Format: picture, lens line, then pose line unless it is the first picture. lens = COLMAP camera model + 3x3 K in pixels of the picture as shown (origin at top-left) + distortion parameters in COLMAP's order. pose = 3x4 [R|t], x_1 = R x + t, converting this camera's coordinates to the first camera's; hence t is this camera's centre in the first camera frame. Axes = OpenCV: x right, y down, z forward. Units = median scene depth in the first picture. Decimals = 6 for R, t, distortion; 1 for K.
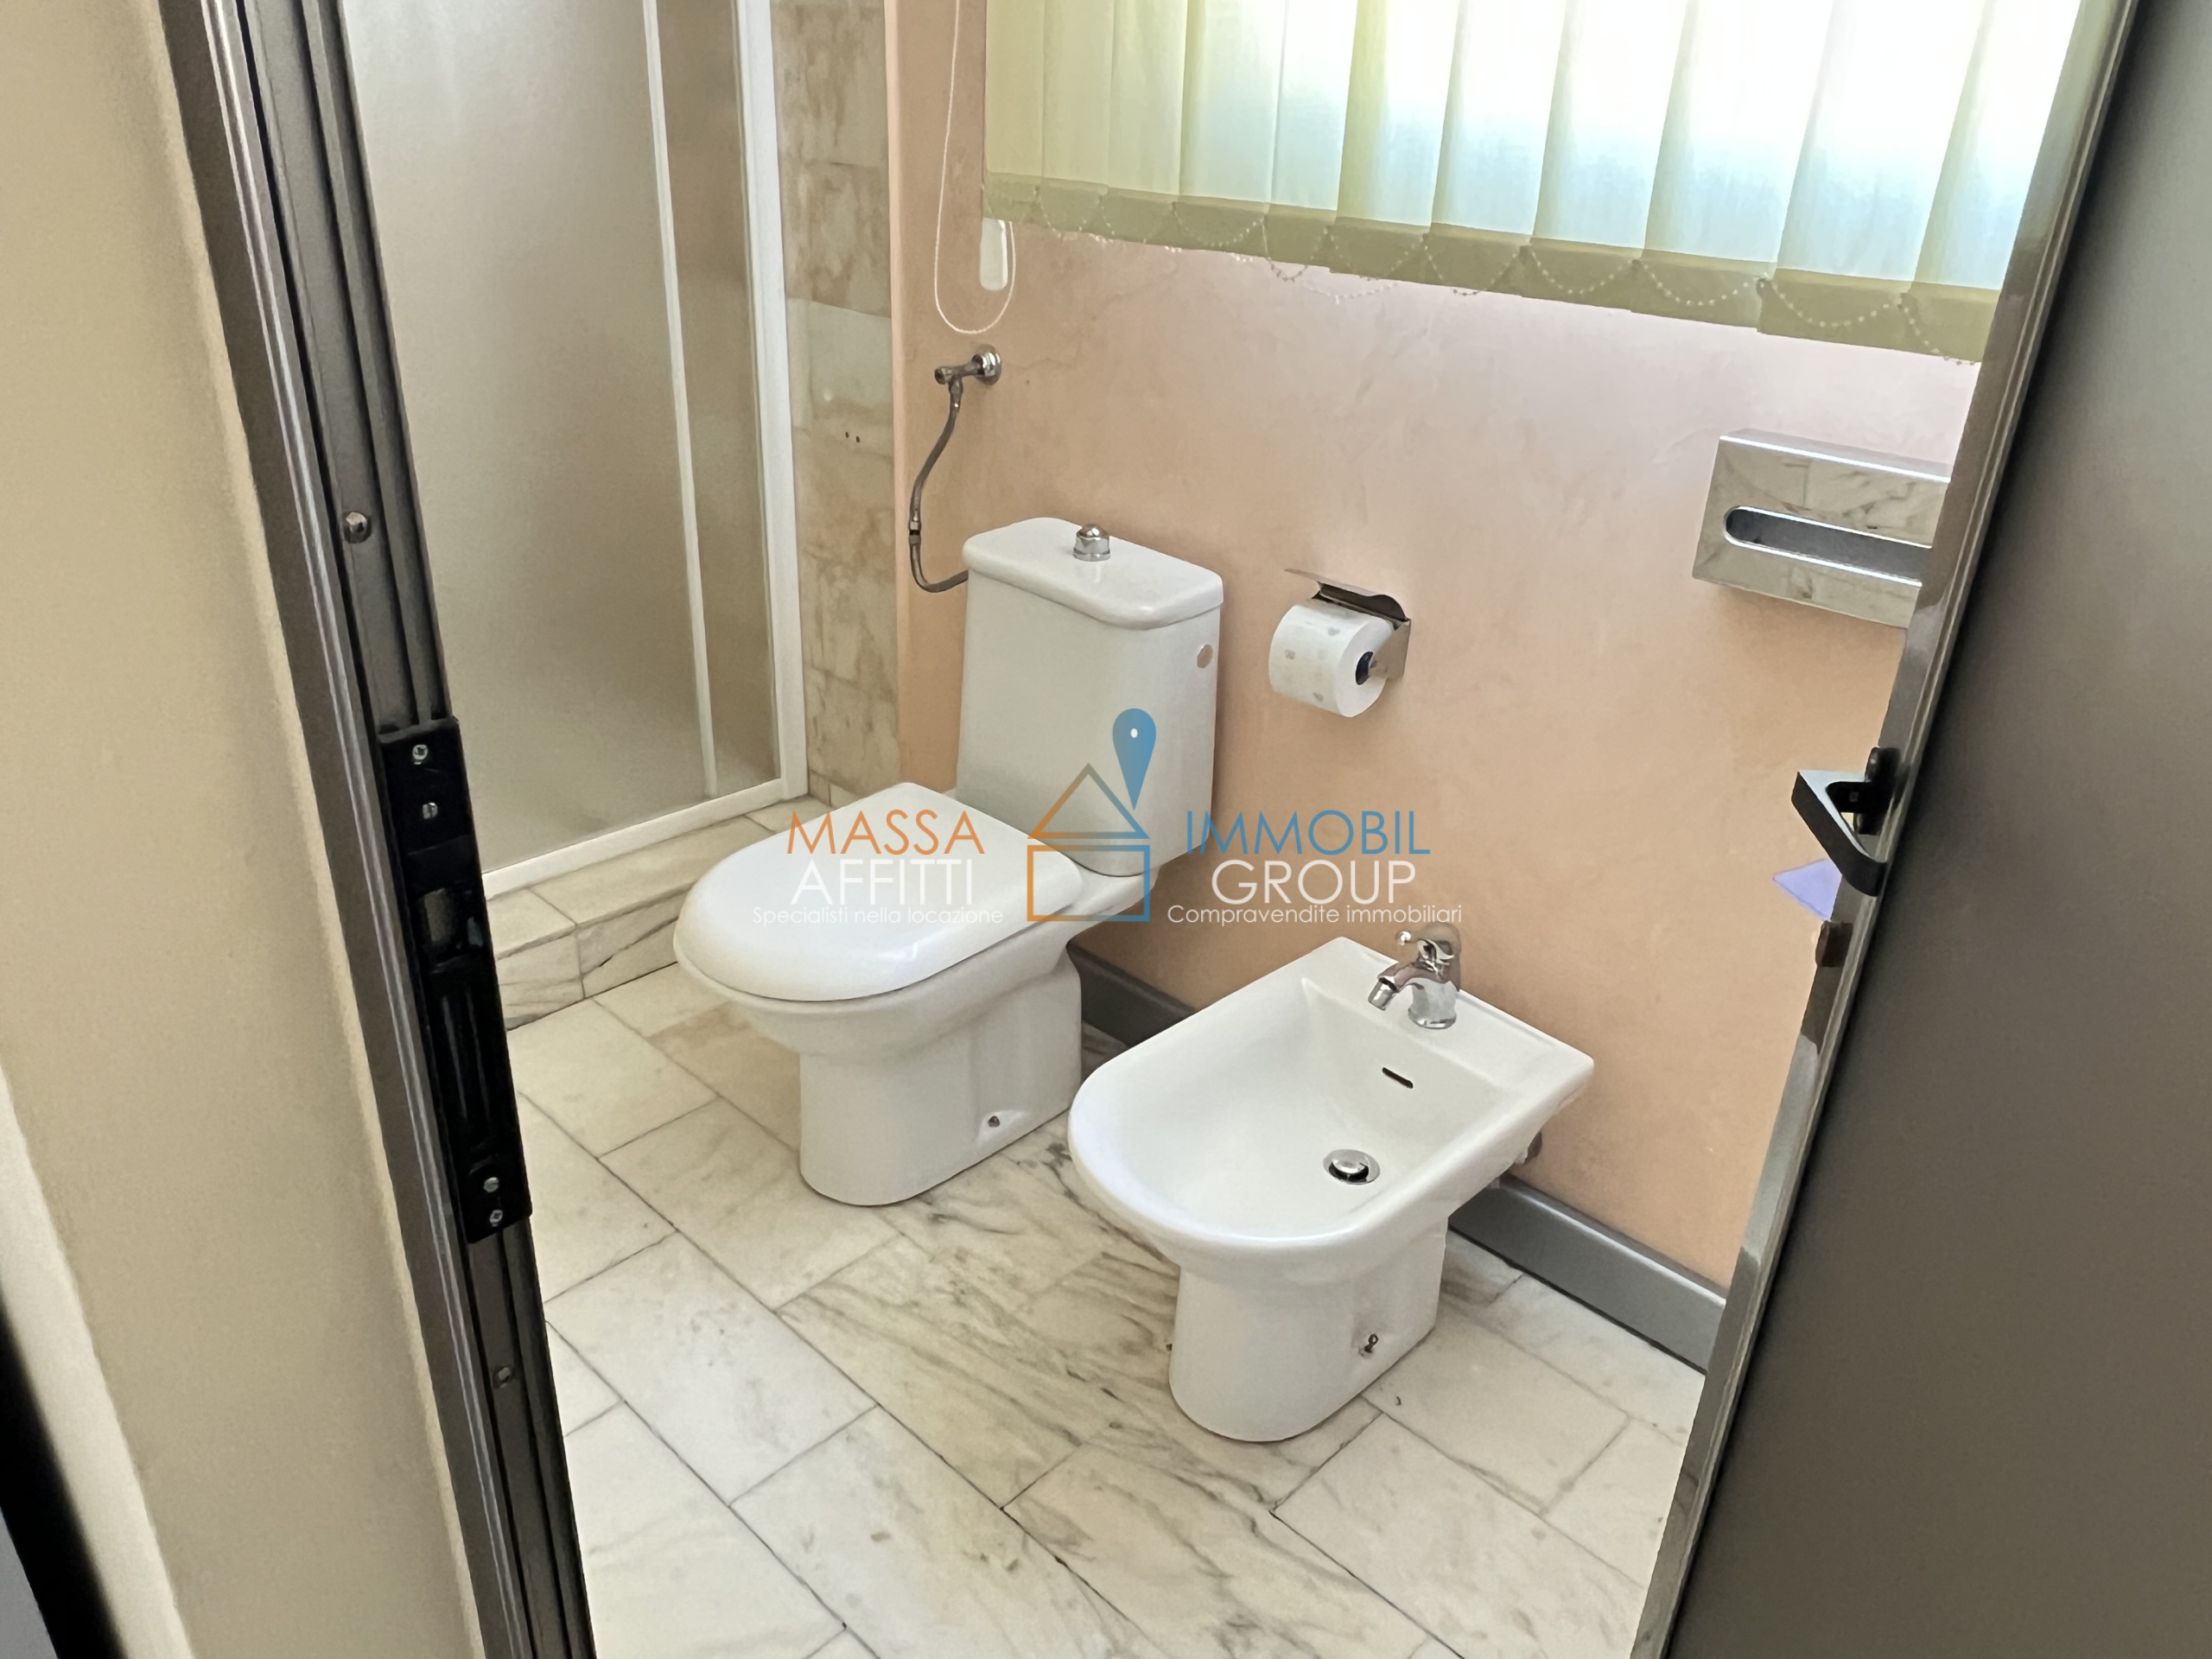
lens RADIAL K [[1635.5, 0, 1104.4], [0, 1635.5, 825.2], [0, 0, 1]] dist [0.012685, -0.007163]
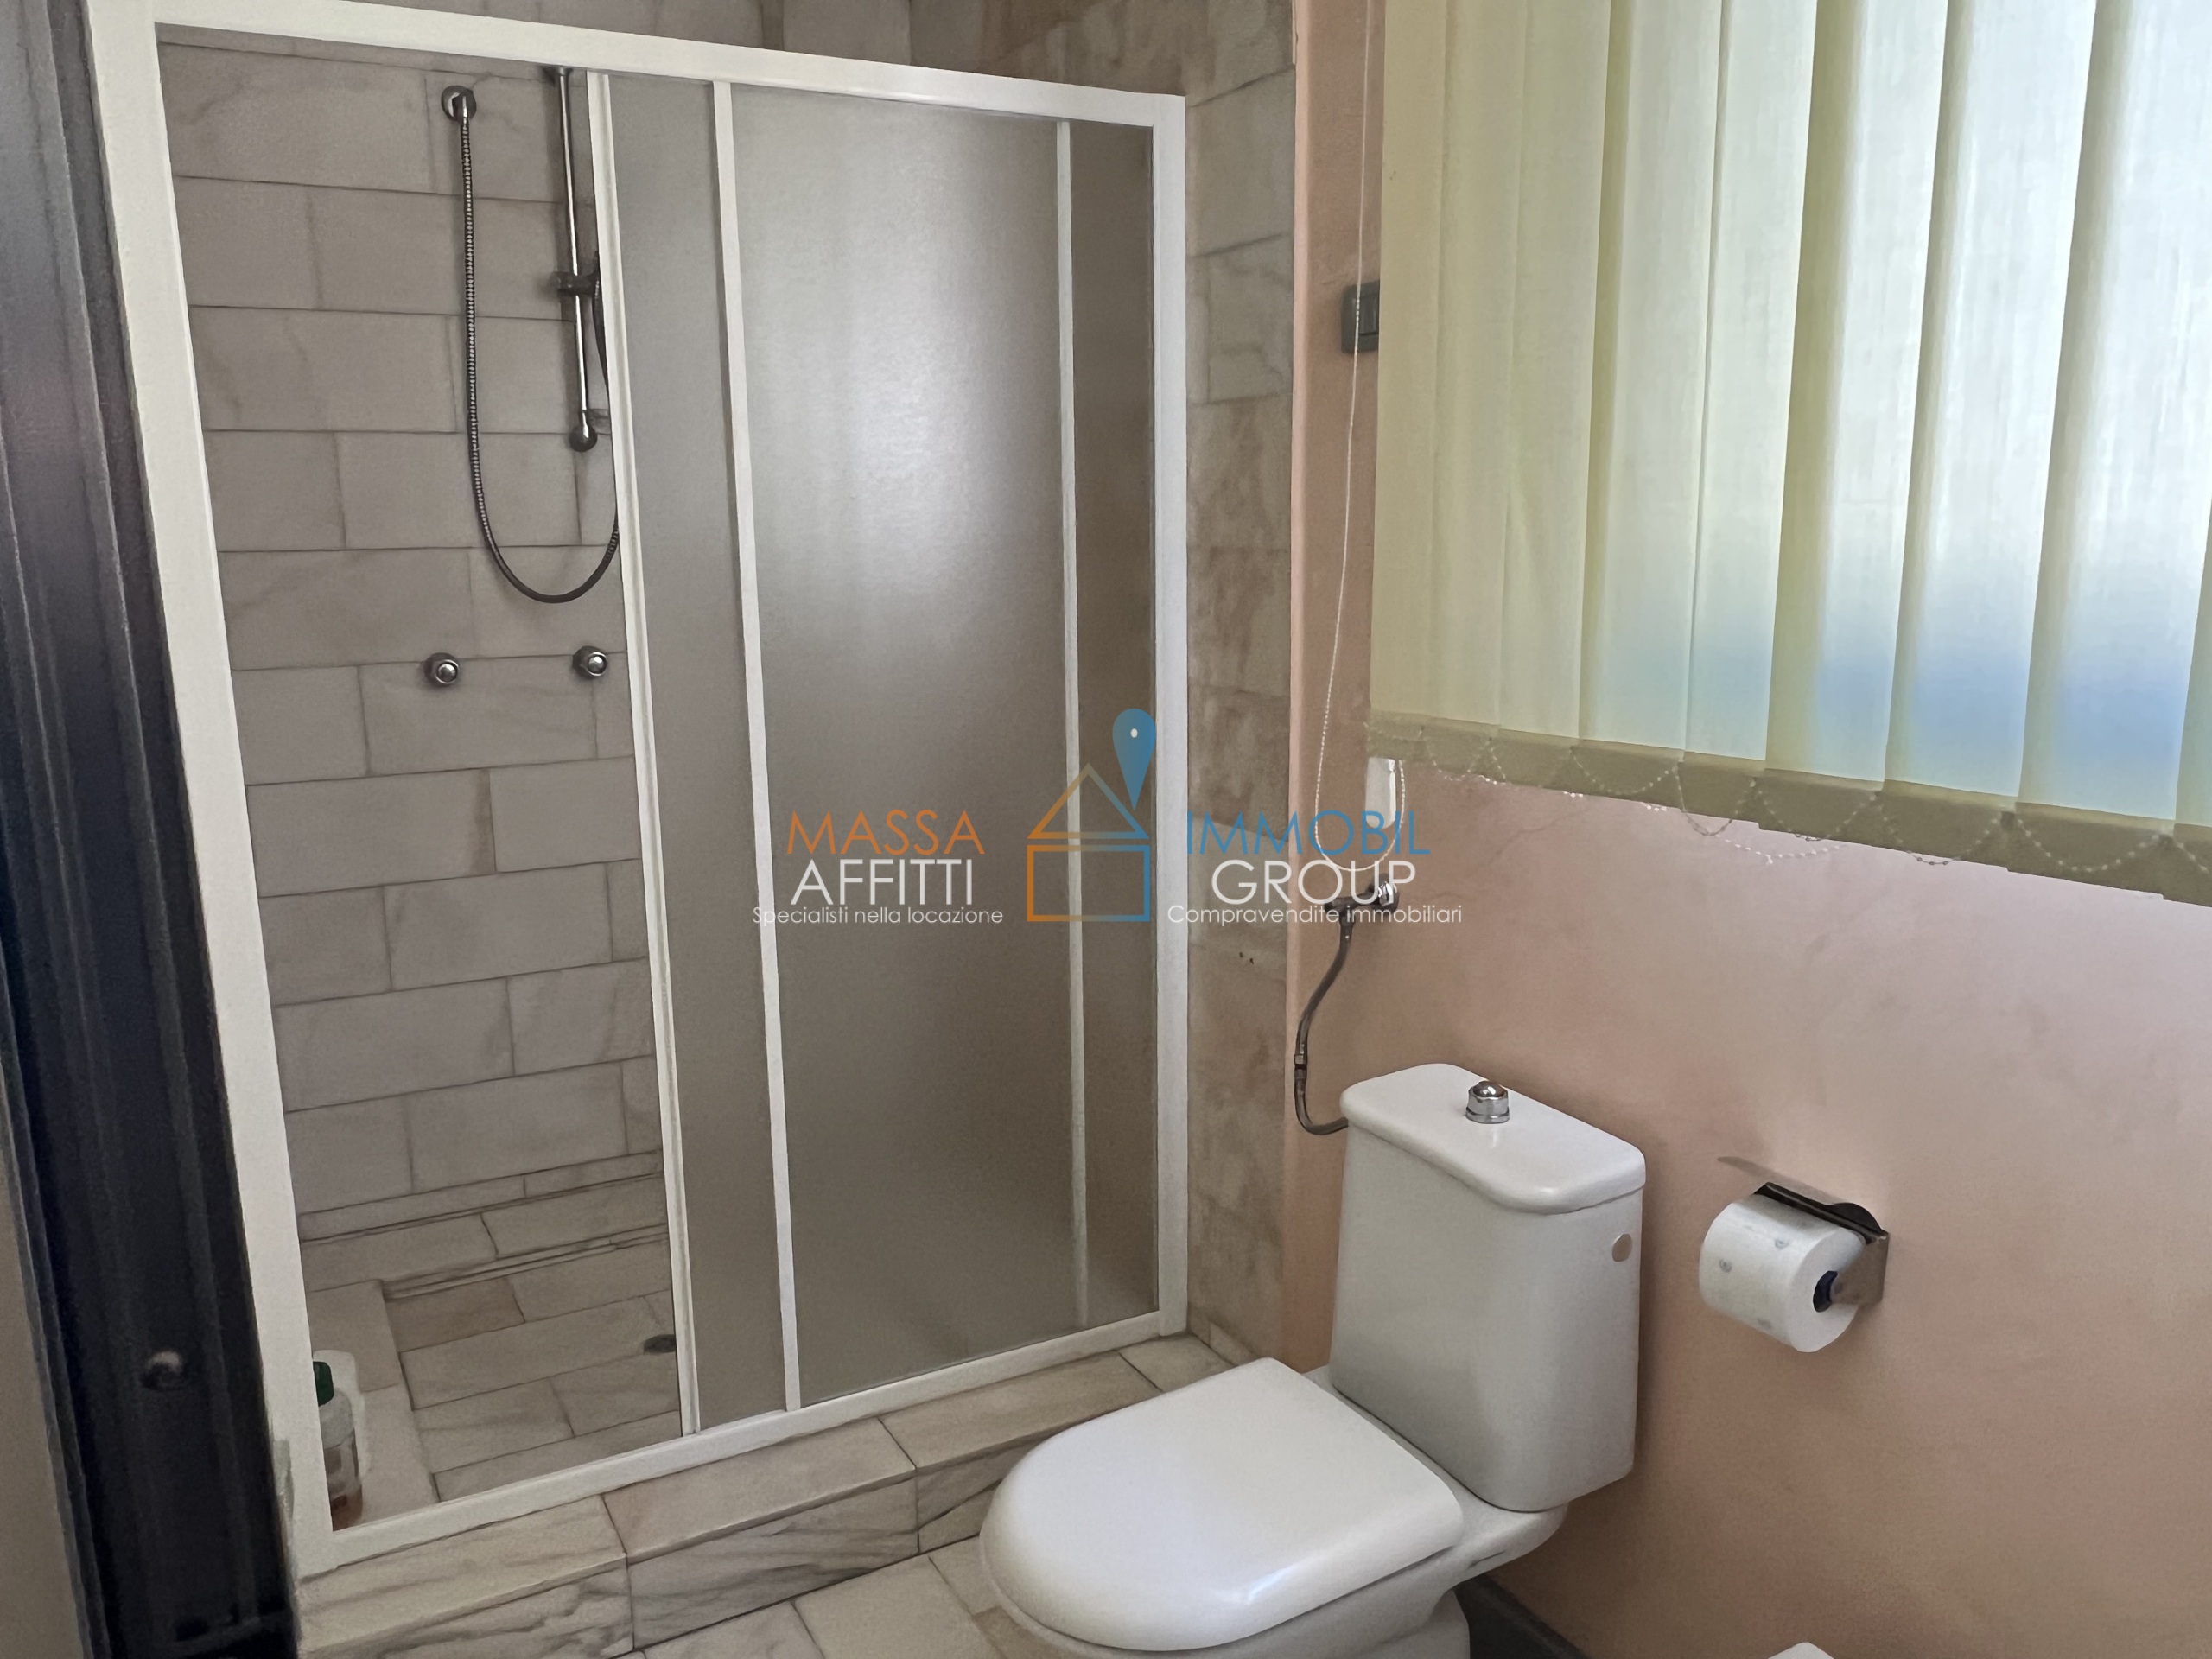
lens RADIAL K [[1635.5, 0, 1107.8], [0, 1635.5, 831.7], [0, 0, 1]] dist [0.012685, -0.007163]
pose [[0.956768, 0.013455, -0.290542, 0.049866], [-0.088645, 0.964894, -0.247226, -0.078033], [0.277016, 0.262293, 0.924372, 0.100449]]
